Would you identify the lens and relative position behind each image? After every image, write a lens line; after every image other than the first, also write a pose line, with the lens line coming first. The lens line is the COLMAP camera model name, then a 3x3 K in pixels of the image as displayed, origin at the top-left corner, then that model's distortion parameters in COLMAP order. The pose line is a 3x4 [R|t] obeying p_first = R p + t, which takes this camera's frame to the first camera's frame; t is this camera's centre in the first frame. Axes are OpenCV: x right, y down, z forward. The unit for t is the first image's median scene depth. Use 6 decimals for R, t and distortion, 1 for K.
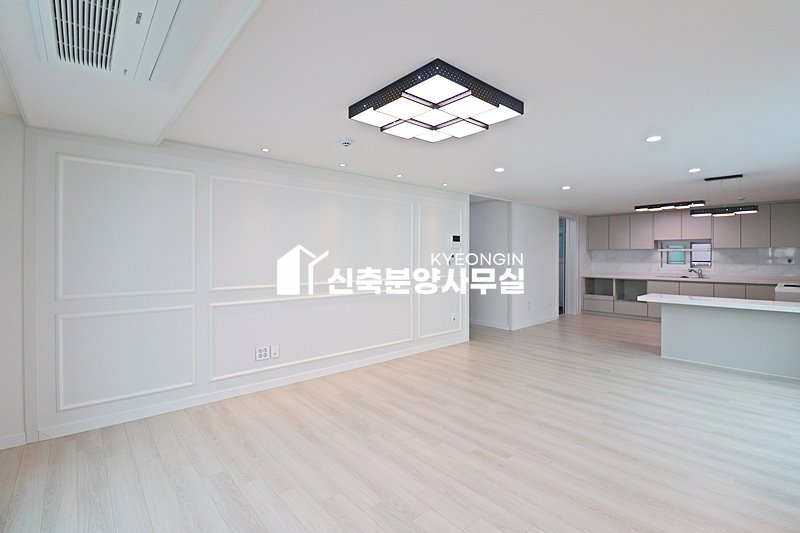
lens RADIAL K [[371.0, 0, 398.3], [0, 371.0, 260.2], [0, 0, 1]] dist [-0.001127, -0.009038]
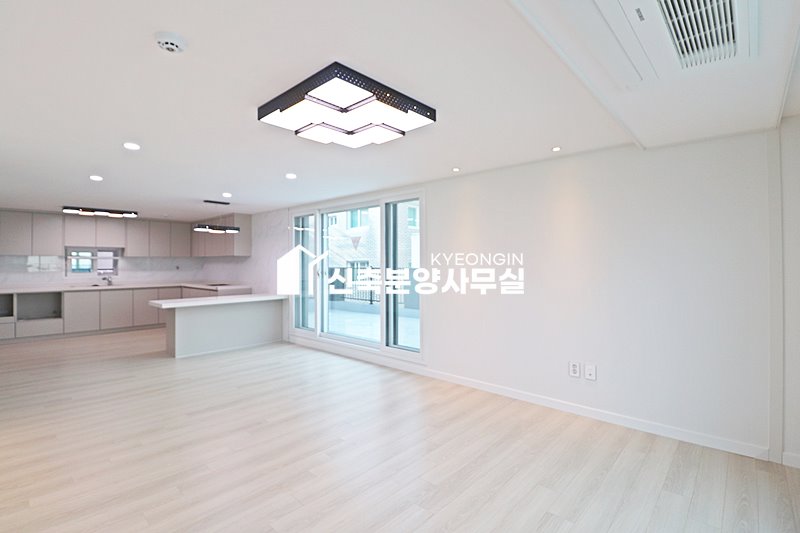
lens RADIAL K [[377.0, 0, 396.4], [0, 377.0, 260.1], [0, 0, 1]] dist [-0.013353, -0.001415]
pose [[-0.099571, 0.010786, 0.994972, -0.305065], [0.012601, 0.999875, -0.009578, -0.002207], [-0.994951, 0.011584, -0.099695, 0.330442]]
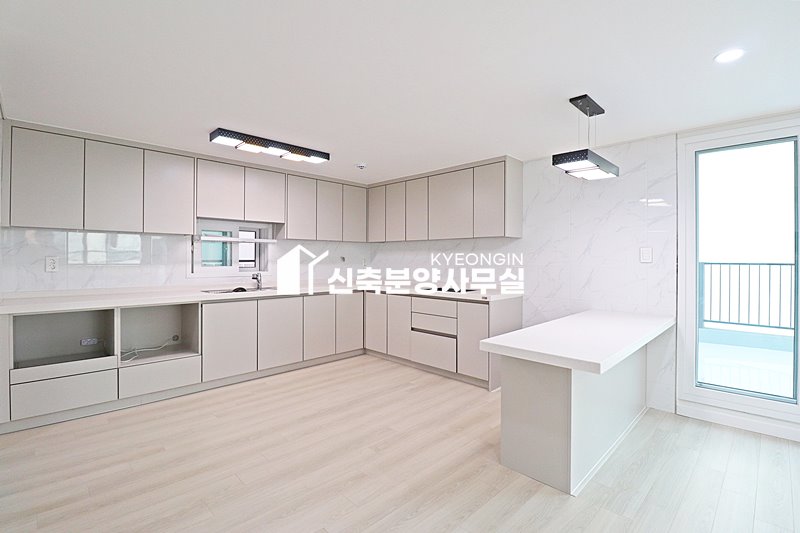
lens RADIAL K [[377.0, 0, 396.4], [0, 377.0, 260.1], [0, 0, 1]] dist [-0.013353, -0.001415]
pose [[-0.055306, -0.004669, 0.998459, 0.220460], [0.007136, 0.999962, 0.005071, 0.001483], [-0.998444, 0.007405, -0.055270, 0.853286]]
